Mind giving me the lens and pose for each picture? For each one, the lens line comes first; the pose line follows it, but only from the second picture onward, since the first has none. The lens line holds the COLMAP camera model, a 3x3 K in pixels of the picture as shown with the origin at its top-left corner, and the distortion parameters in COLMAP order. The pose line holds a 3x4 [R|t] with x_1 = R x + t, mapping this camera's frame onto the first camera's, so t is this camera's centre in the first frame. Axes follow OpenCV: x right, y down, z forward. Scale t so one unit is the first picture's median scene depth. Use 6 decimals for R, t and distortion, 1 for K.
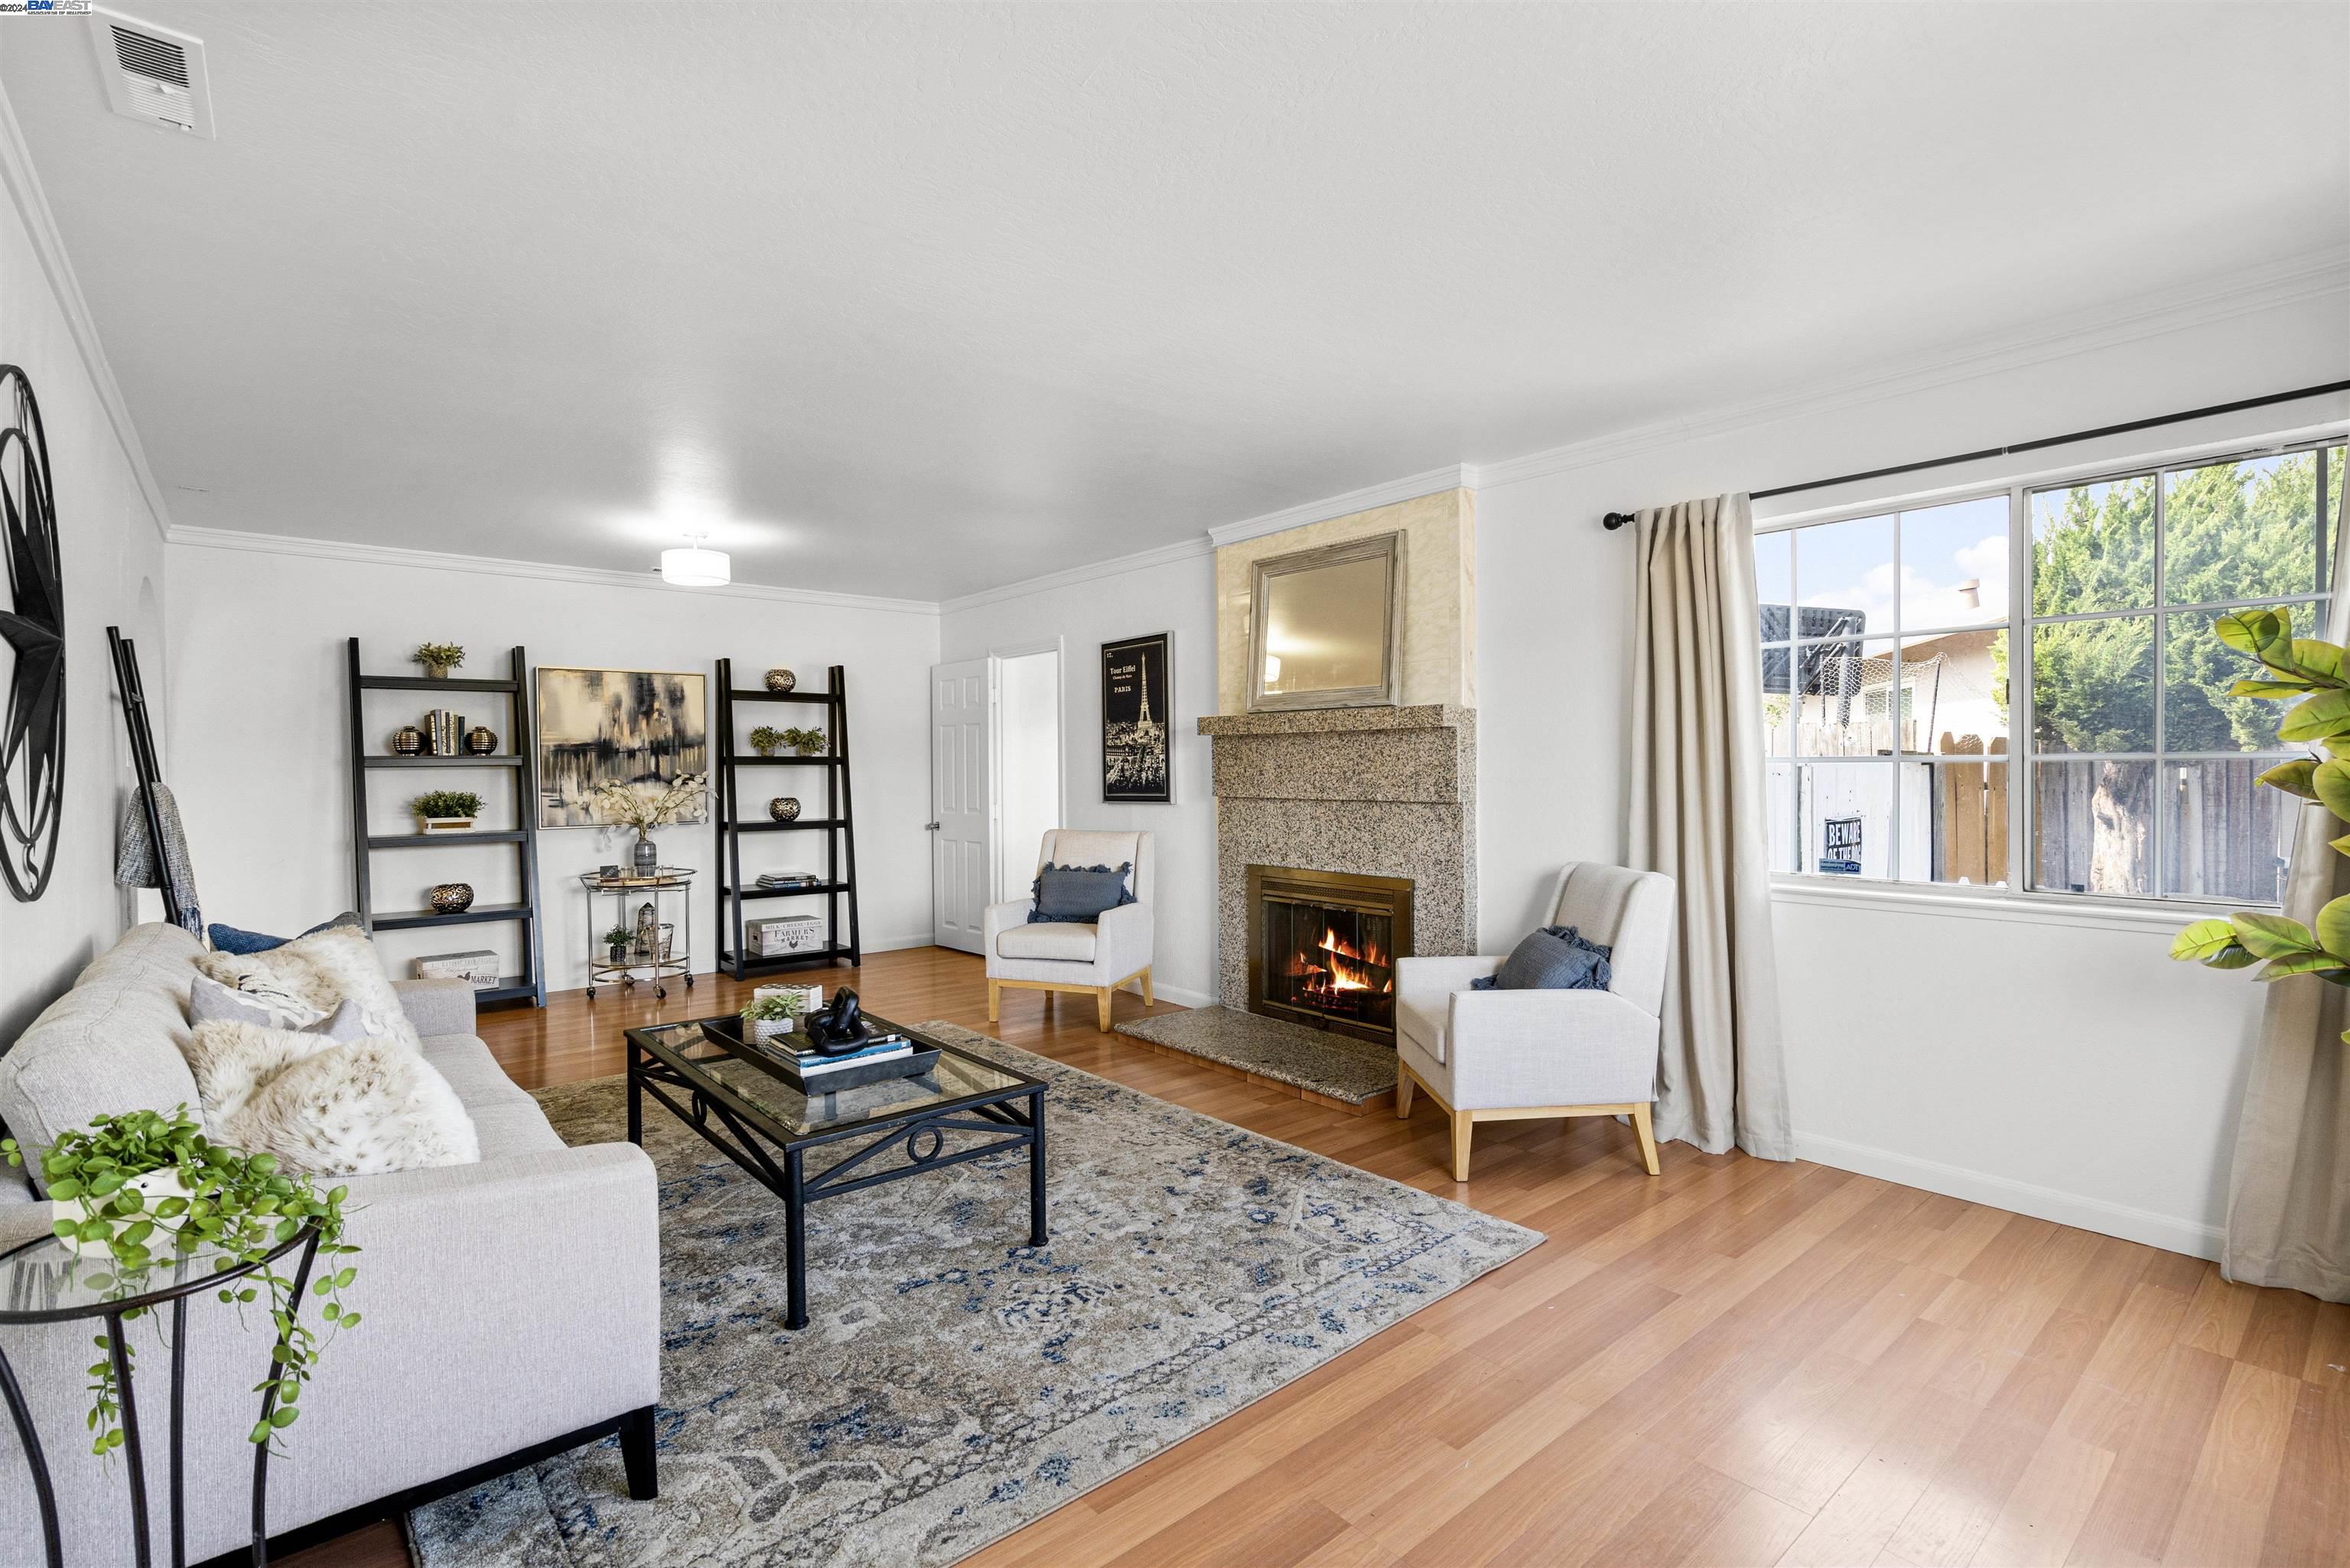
lens RADIAL K [[1085.3, 0, 1169.6], [0, 1085.3, 781.8], [0, 0, 1]] dist [-0.014748, 0.007028]
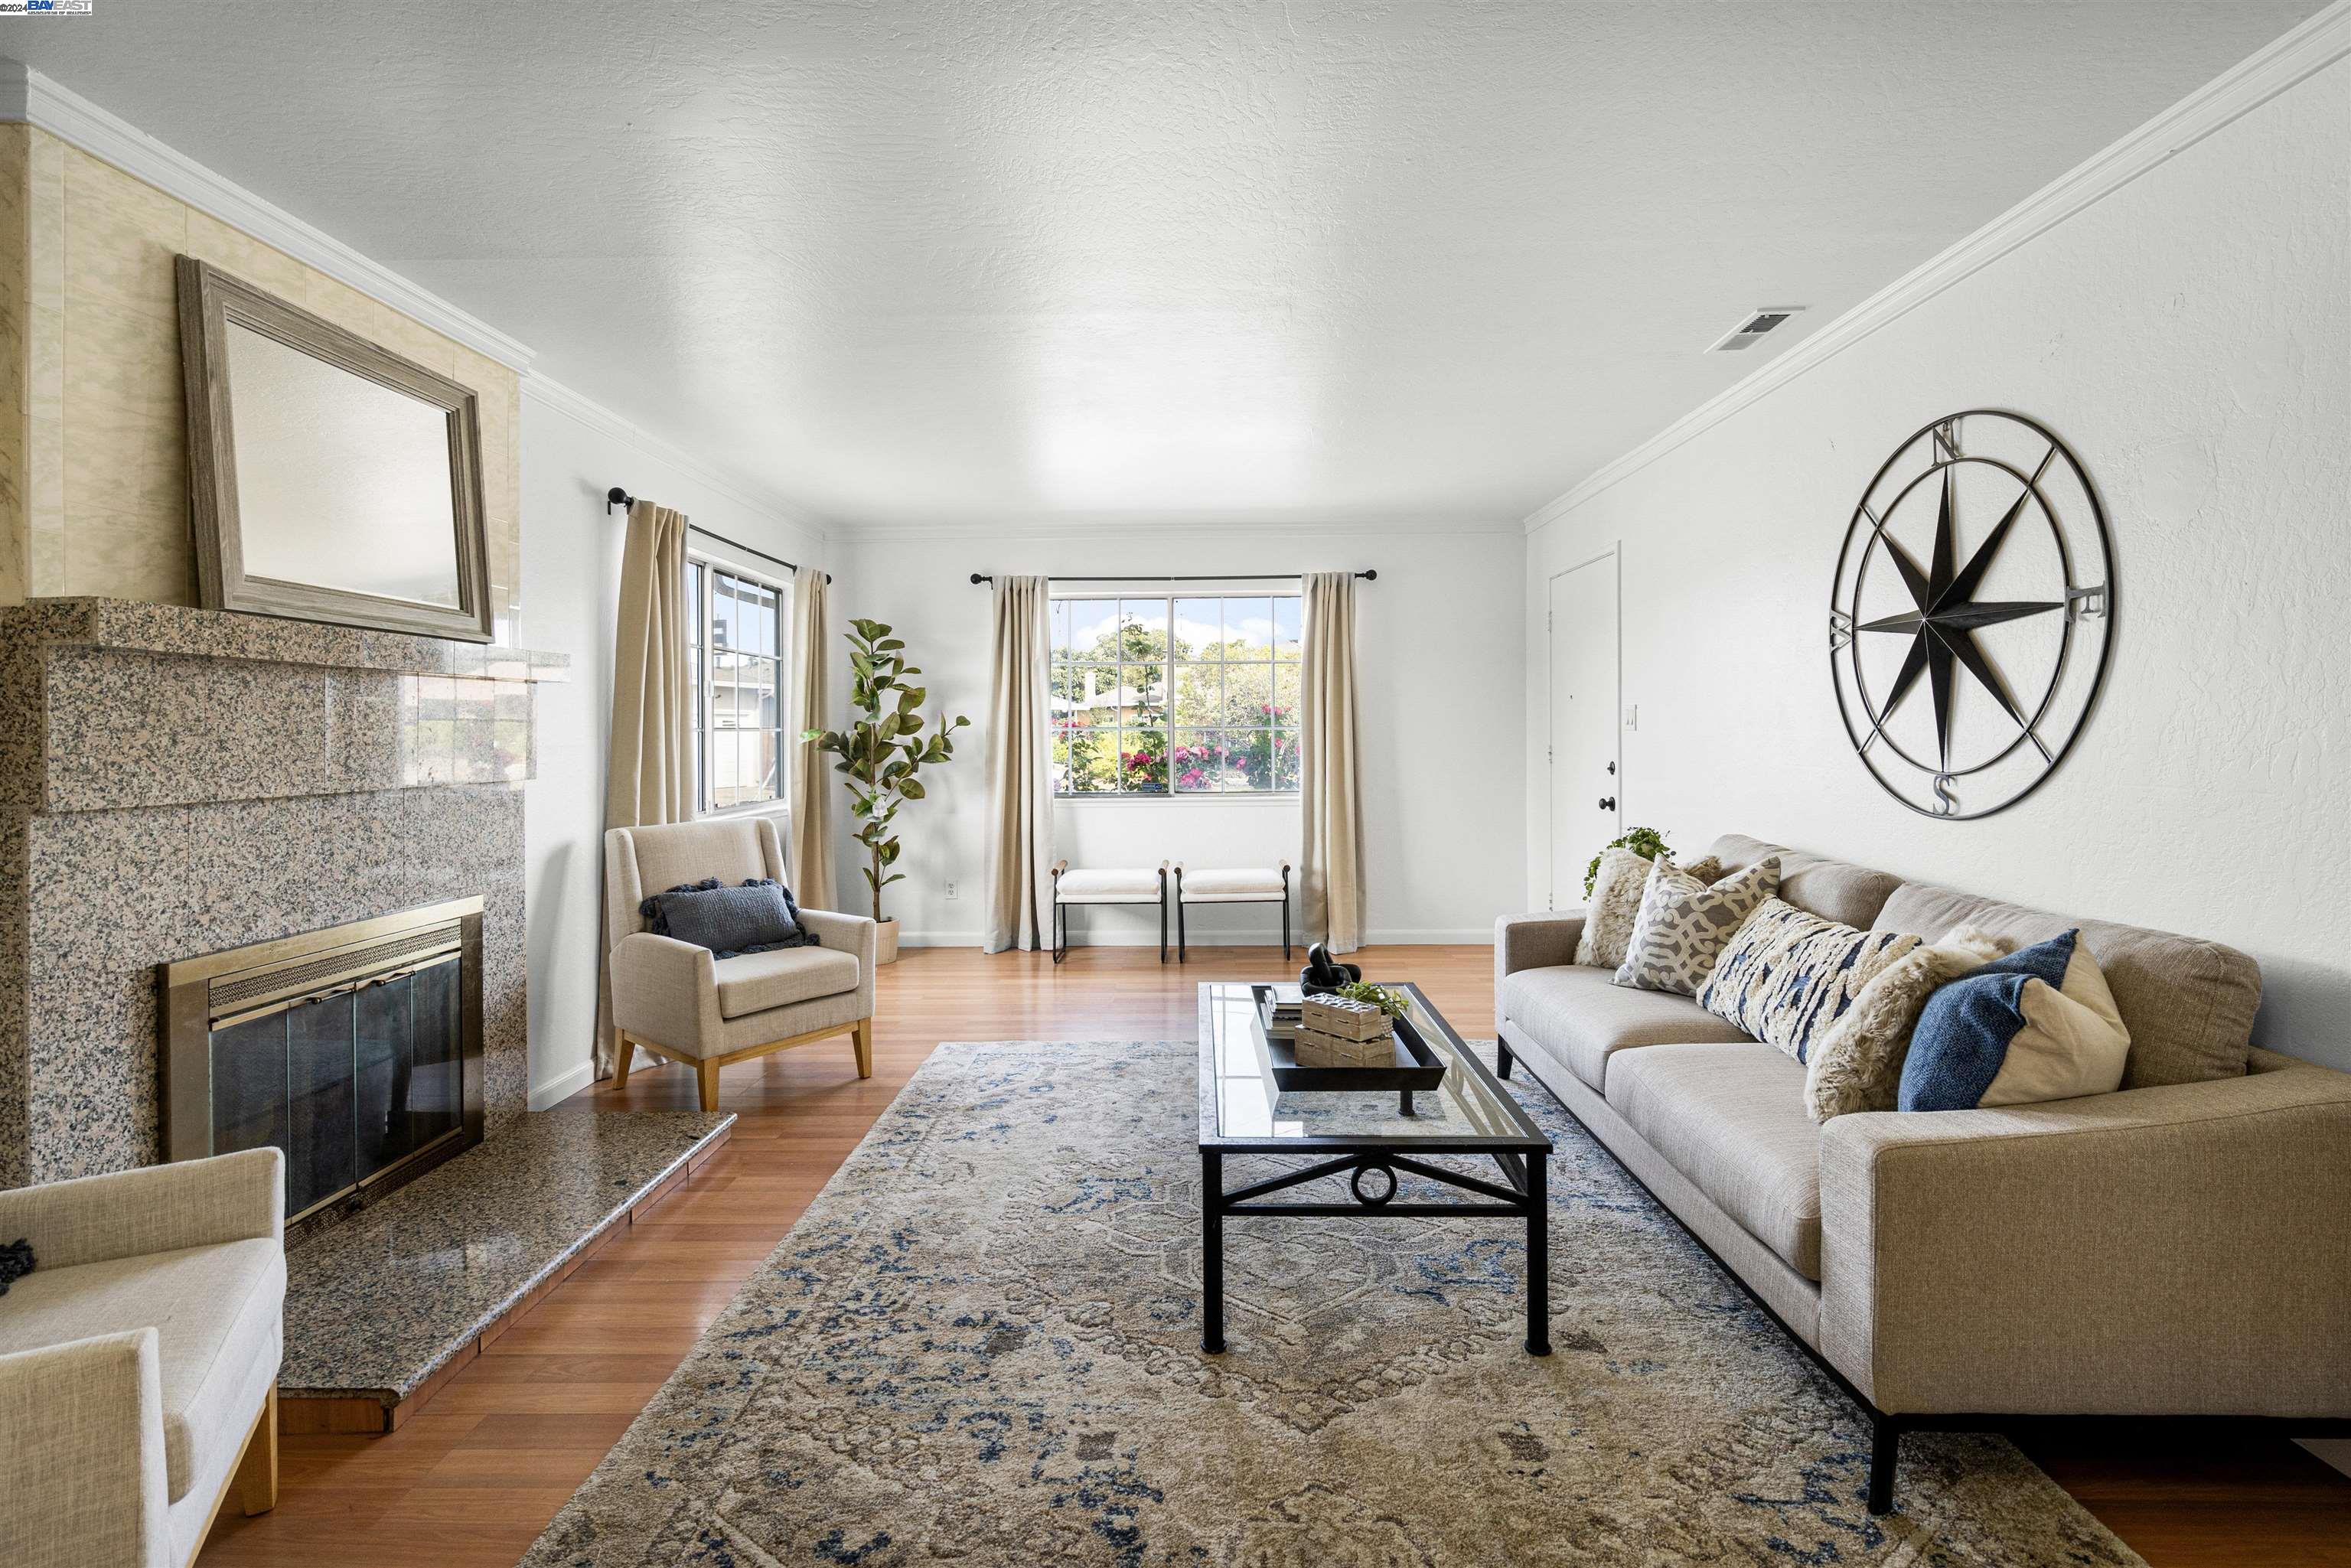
lens RADIAL K [[1089.3, 0, 1183.1], [0, 1089.3, 738.3], [0, 0, 1]] dist [-0.005346, 0.000518]
pose [[-0.755630, 0.006161, 0.654970, -0.555003], [0.018953, 0.999743, 0.012462, -0.010120], [-0.654724, 0.021830, -0.755552, 1.178691]]
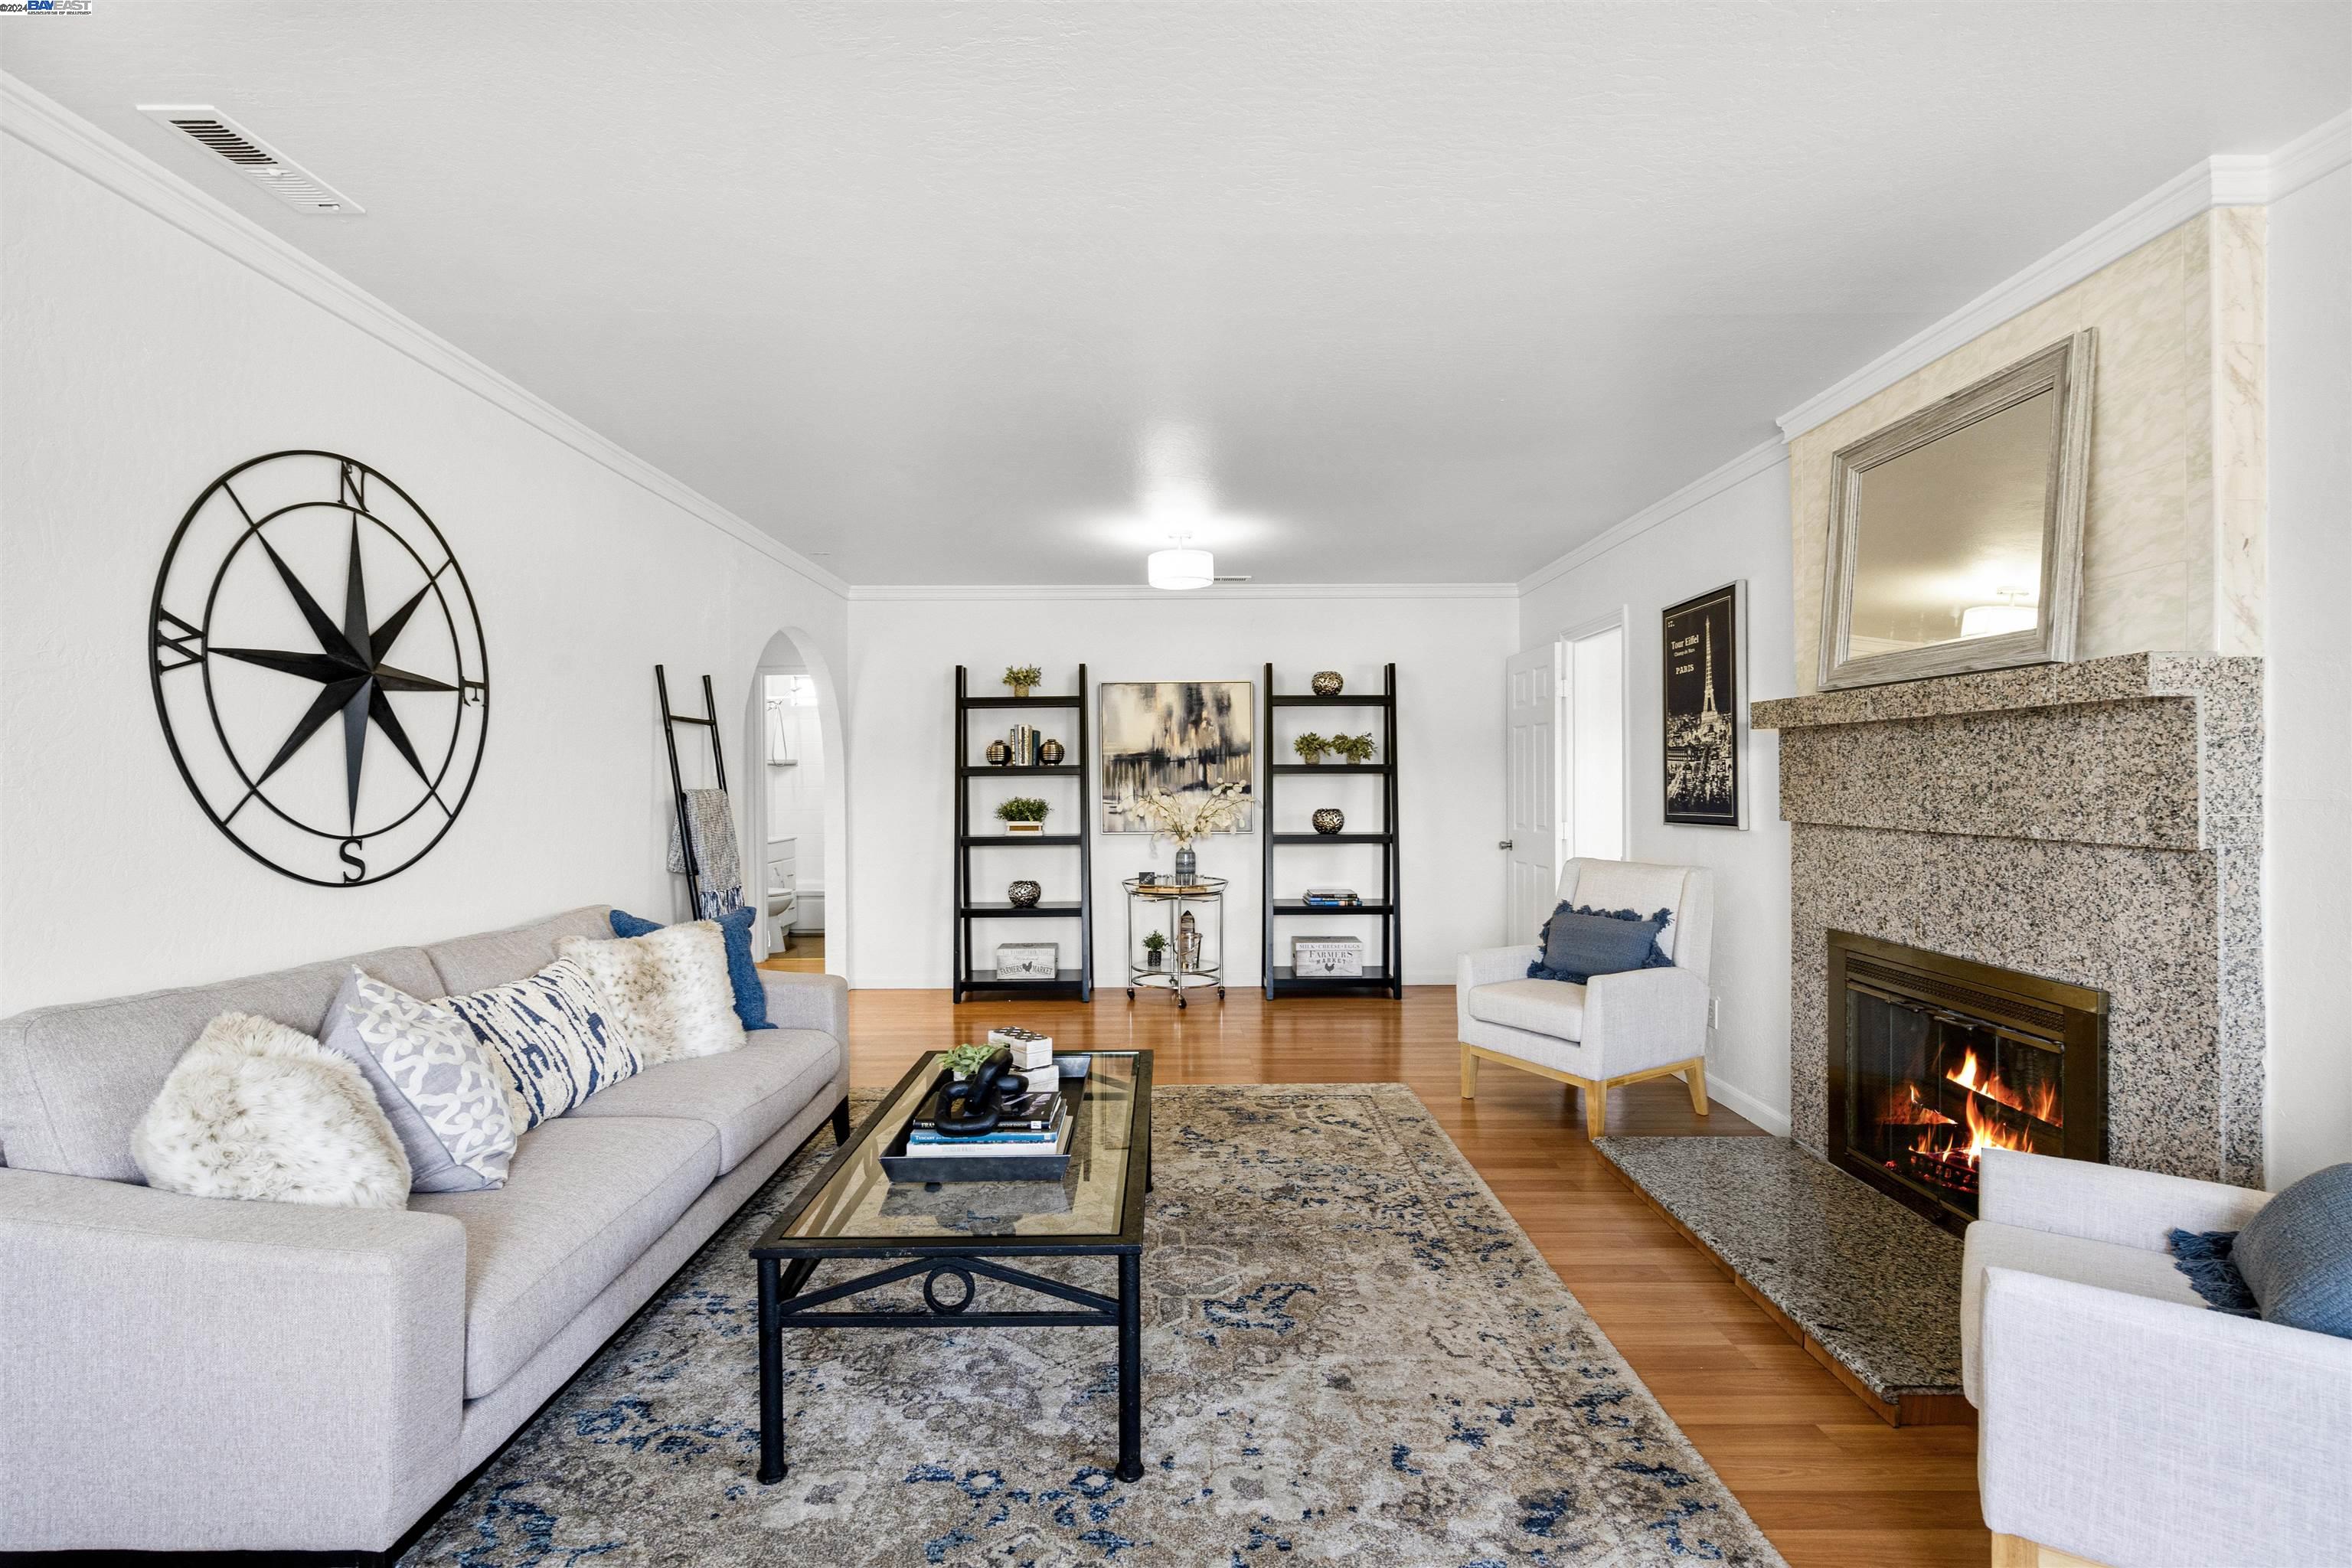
lens RADIAL K [[1074.7, 0, 1176.0], [0, 1074.7, 785.4], [0, 0, 1]] dist [-0.005135, 0.001835]
pose [[0.767720, 0.006142, -0.640756, 0.202130], [-0.008611, 0.999963, -0.000732, -0.005258], [0.640727, 0.006079, 0.767744, 0.300891]]
